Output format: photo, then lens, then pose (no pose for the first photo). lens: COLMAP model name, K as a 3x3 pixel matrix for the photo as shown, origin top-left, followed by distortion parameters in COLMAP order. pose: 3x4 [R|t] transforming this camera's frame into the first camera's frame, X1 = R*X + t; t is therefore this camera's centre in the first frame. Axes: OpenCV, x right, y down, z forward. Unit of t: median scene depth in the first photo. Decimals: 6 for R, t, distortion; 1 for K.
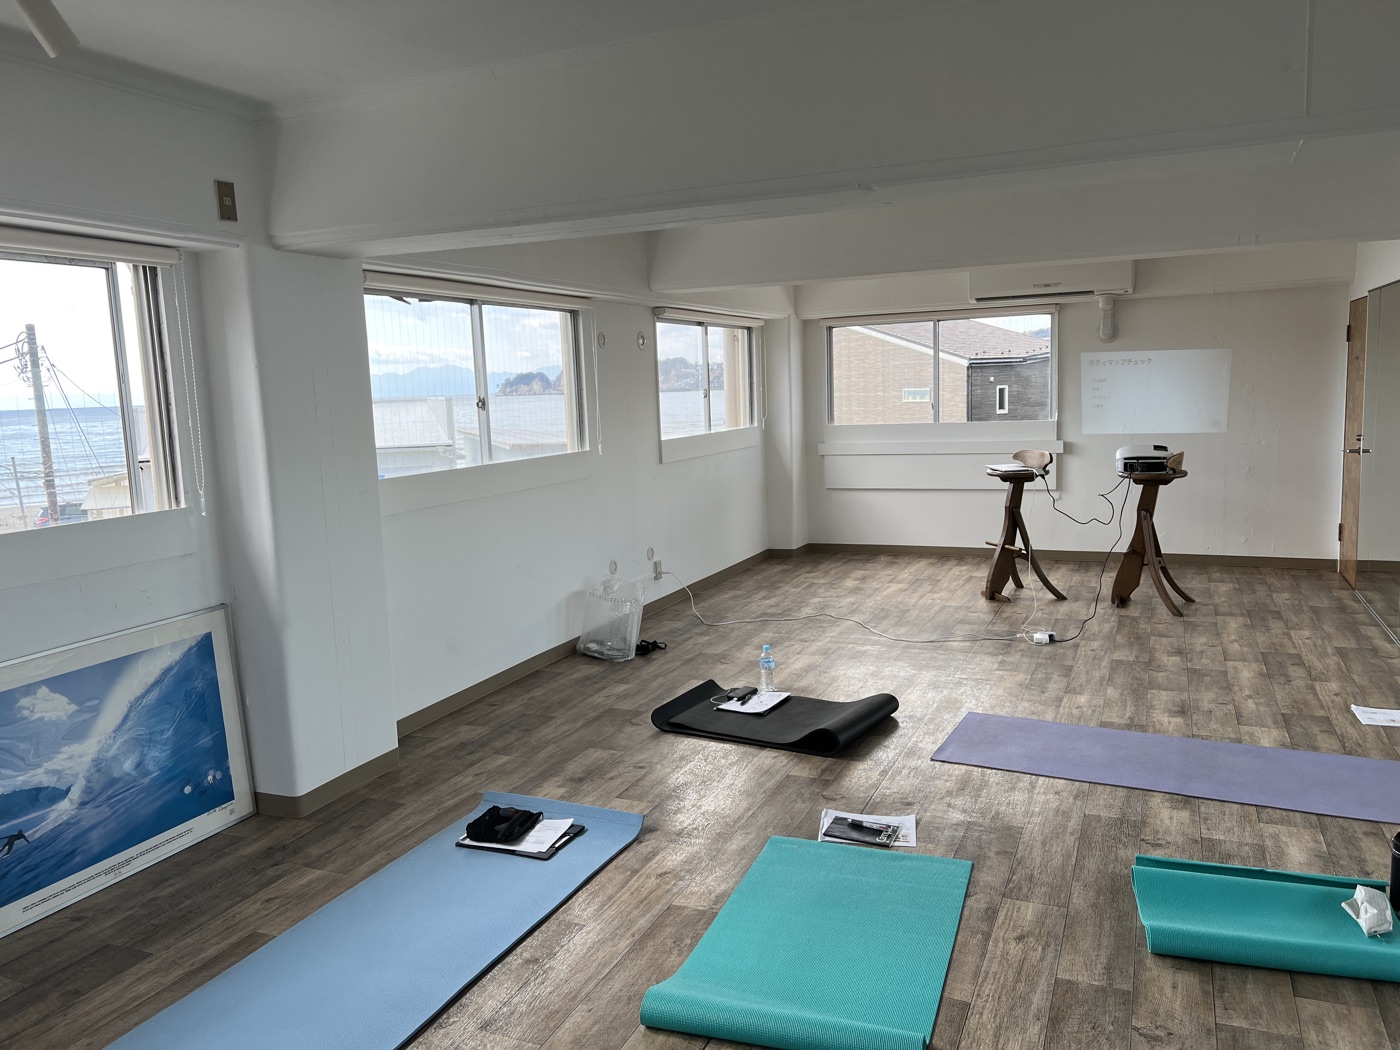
lens RADIAL K [[1064.6, 0, 703.7], [0, 1064.6, 528.5], [0, 0, 1]] dist [0.008221, 0.001599]
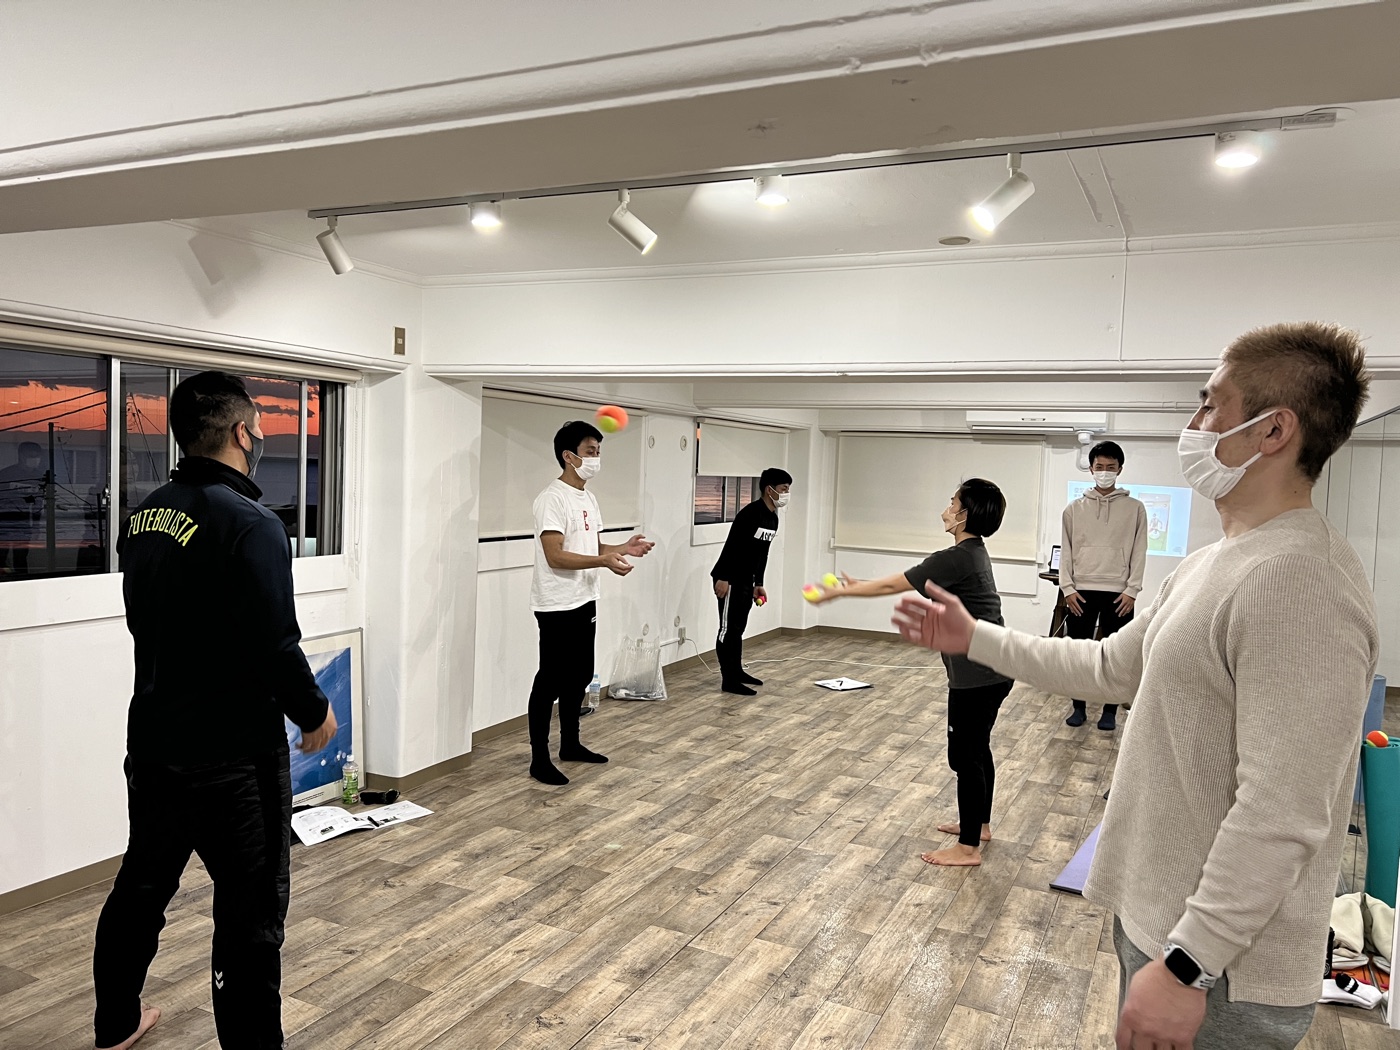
lens RADIAL K [[1064.6, 0, 700.9], [0, 1064.6, 526.3], [0, 0, 1]] dist [0.008221, 0.001599]
pose [[0.996579, 0.075295, -0.034067, 0.014710], [-0.077696, 0.994097, -0.075723, 0.010853], [0.028164, 0.078111, 0.996547, -0.315477]]
